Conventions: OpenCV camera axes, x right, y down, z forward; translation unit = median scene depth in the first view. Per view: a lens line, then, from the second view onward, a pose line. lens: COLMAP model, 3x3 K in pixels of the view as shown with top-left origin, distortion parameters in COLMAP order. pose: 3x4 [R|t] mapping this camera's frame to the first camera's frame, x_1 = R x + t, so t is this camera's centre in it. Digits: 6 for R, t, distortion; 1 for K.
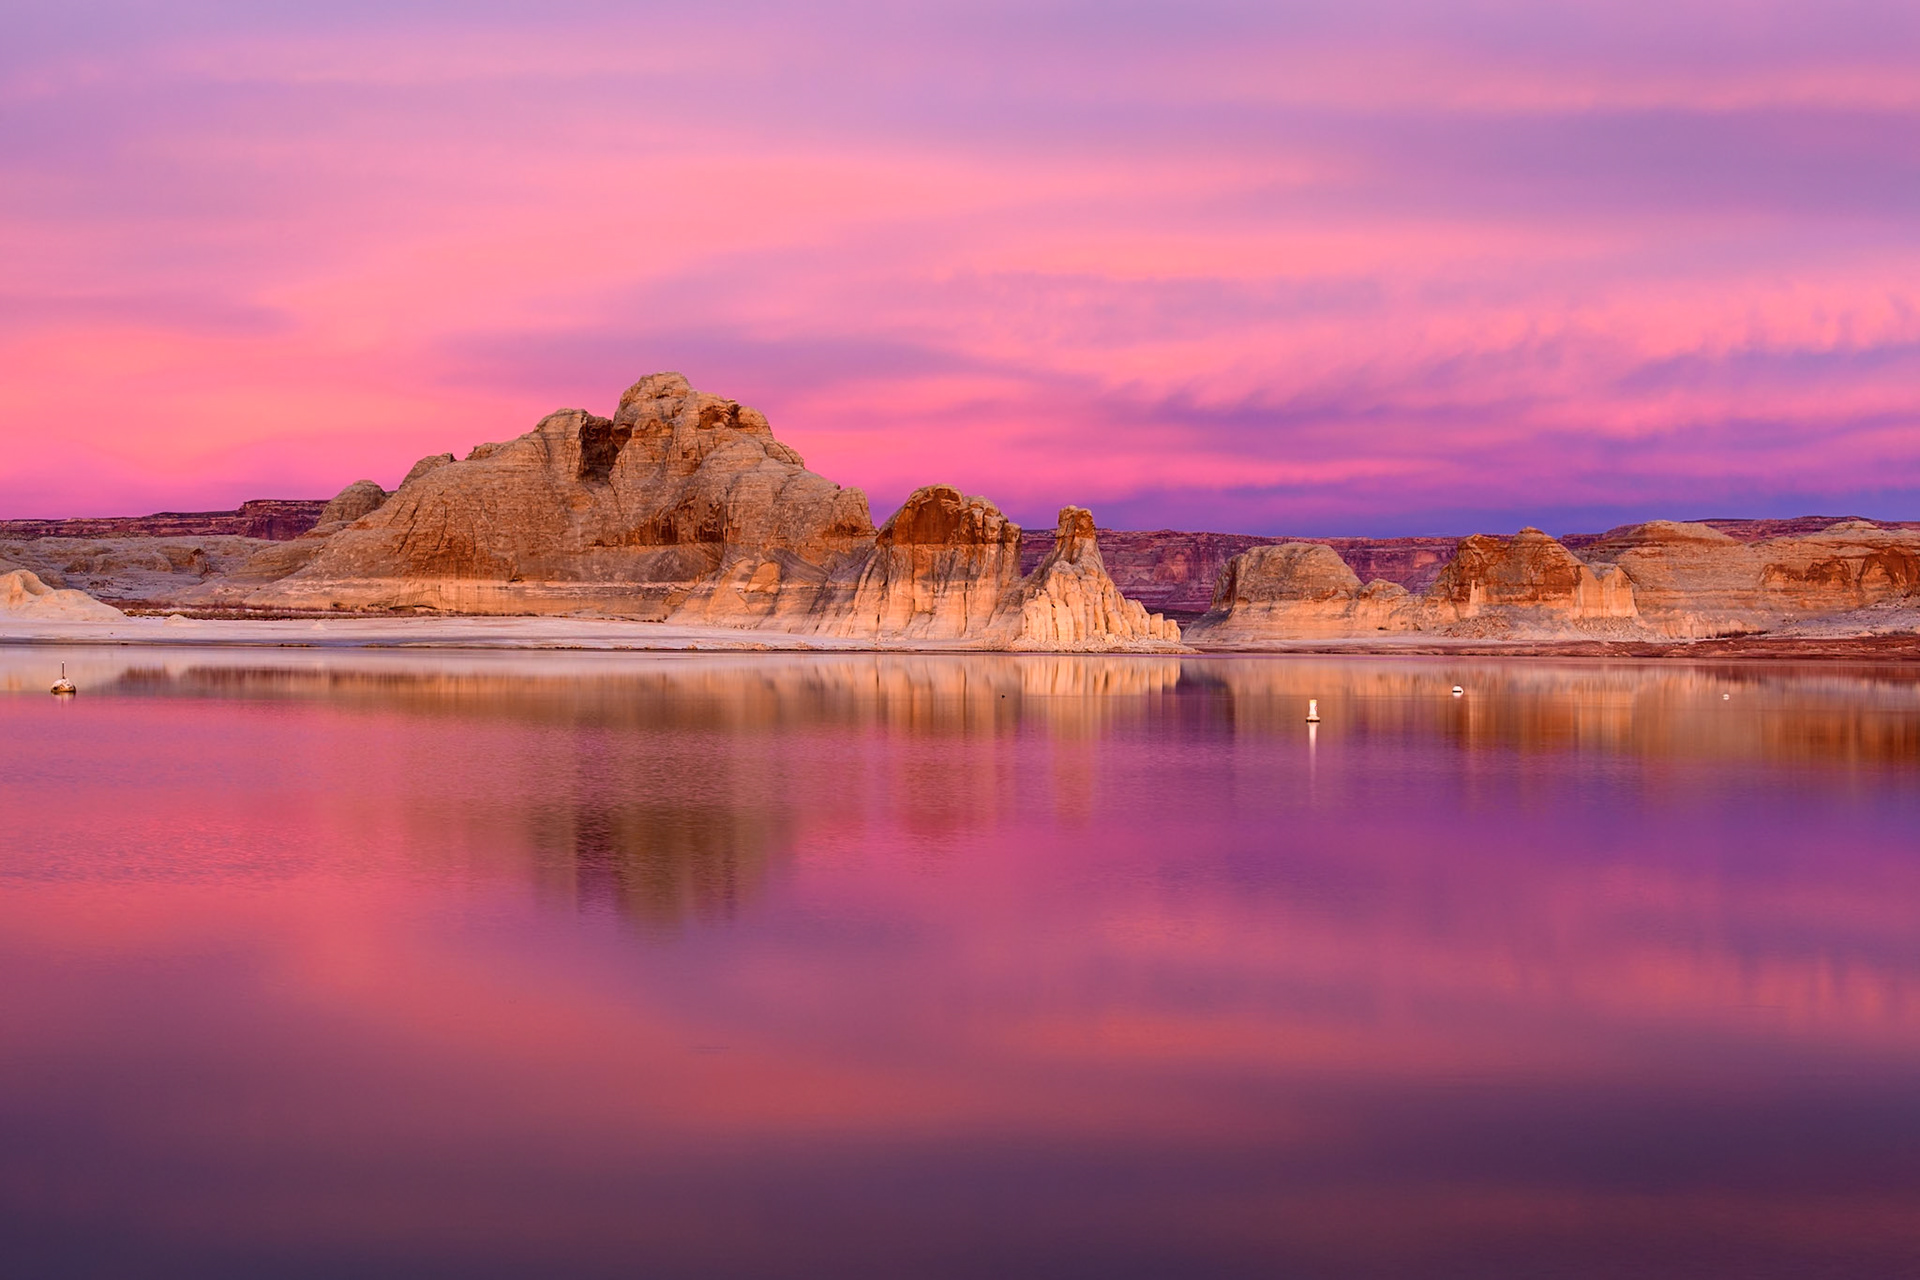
lens RADIAL K [[1349.5, 0, 960.0], [0, 1349.5, 640.0], [0, 0, 1]] dist [-0.042109, 0.002906]
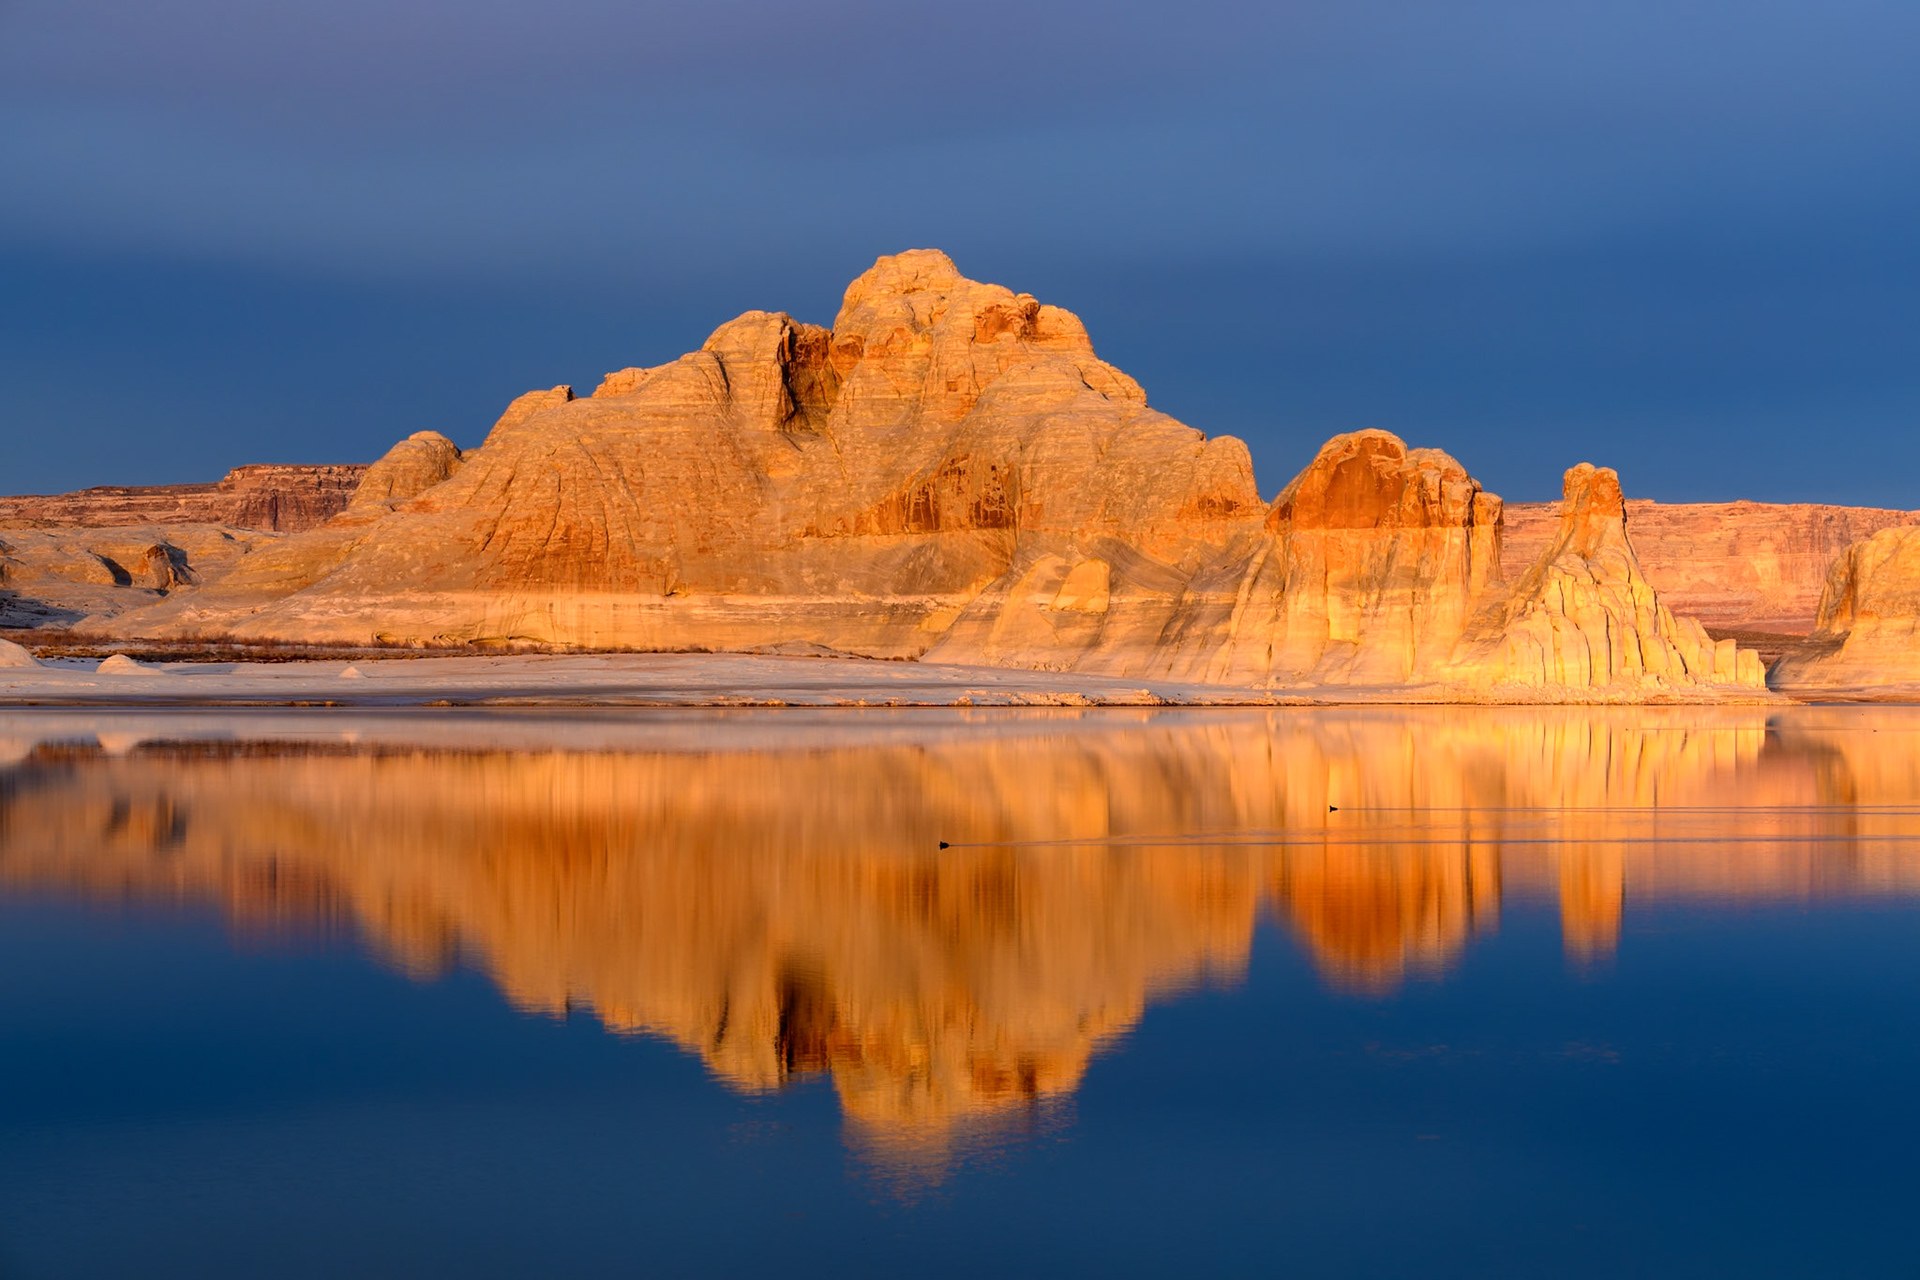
lens RADIAL K [[1349.5, 0, 960.0], [0, 1349.5, 640.0], [0, 0, 1]] dist [-0.042109, 0.002906]
pose [[0.999586, -0.009241, -0.027255, -0.184564], [0.008529, 0.999622, -0.026126, -0.006621], [0.027486, 0.025882, 0.999287, 0.394193]]
